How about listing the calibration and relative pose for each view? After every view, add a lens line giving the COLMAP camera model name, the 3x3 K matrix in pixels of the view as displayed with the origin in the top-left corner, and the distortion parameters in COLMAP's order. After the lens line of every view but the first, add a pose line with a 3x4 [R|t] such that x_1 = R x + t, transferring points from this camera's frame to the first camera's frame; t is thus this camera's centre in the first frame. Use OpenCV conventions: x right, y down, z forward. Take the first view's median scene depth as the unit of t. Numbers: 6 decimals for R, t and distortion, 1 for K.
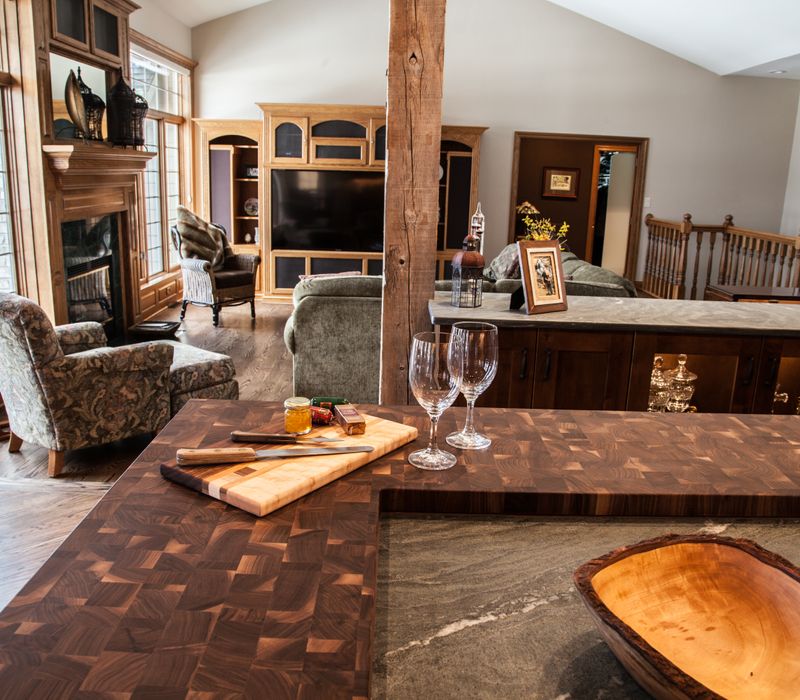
lens RADIAL K [[714.5, 0, 401.3], [0, 714.5, 352.8], [0, 0, 1]] dist [-0.122203, 0.066357]
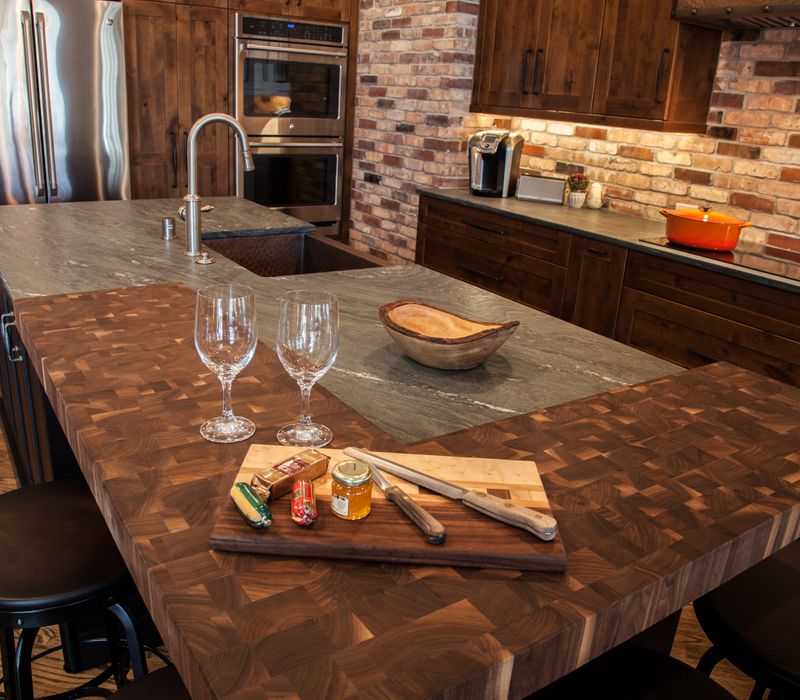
lens RADIAL K [[714.5, 0, 403.0], [0, 714.5, 353.5], [0, 0, 1]] dist [-0.122203, 0.066357]
pose [[-0.554732, -0.348258, 0.755638, -0.151228], [0.126329, 0.862403, 0.490205, -0.081835], [-0.822383, 0.367392, -0.434408, 0.289538]]
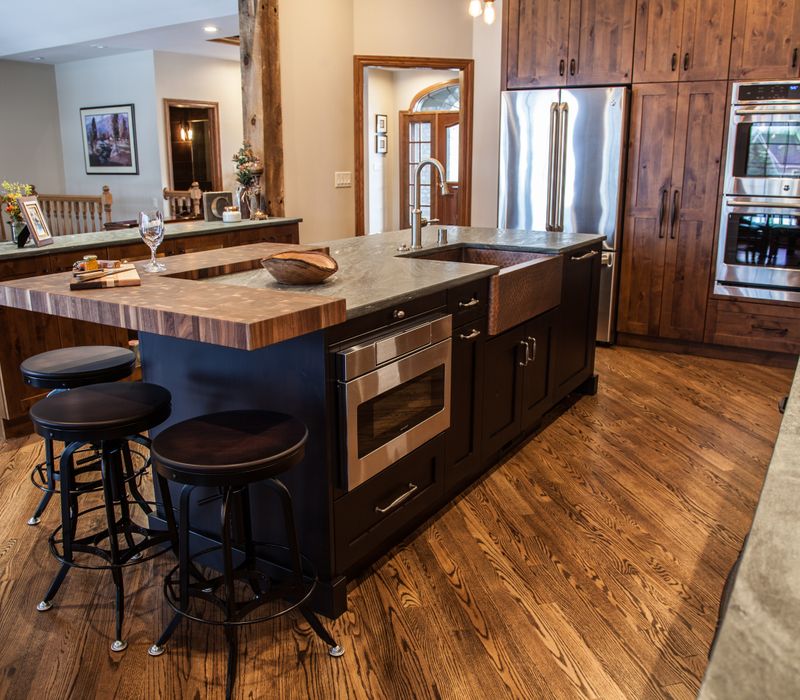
lens RADIAL K [[714.5, 0, 398.2], [0, 714.5, 362.4], [0, 0, 1]] dist [-0.122203, 0.066357]
pose [[0.534639, -0.264598, 0.802589, -0.323047], [0.228235, 0.959637, 0.164337, 0.055505], [-0.813677, 0.095318, 0.573449, -0.197437]]
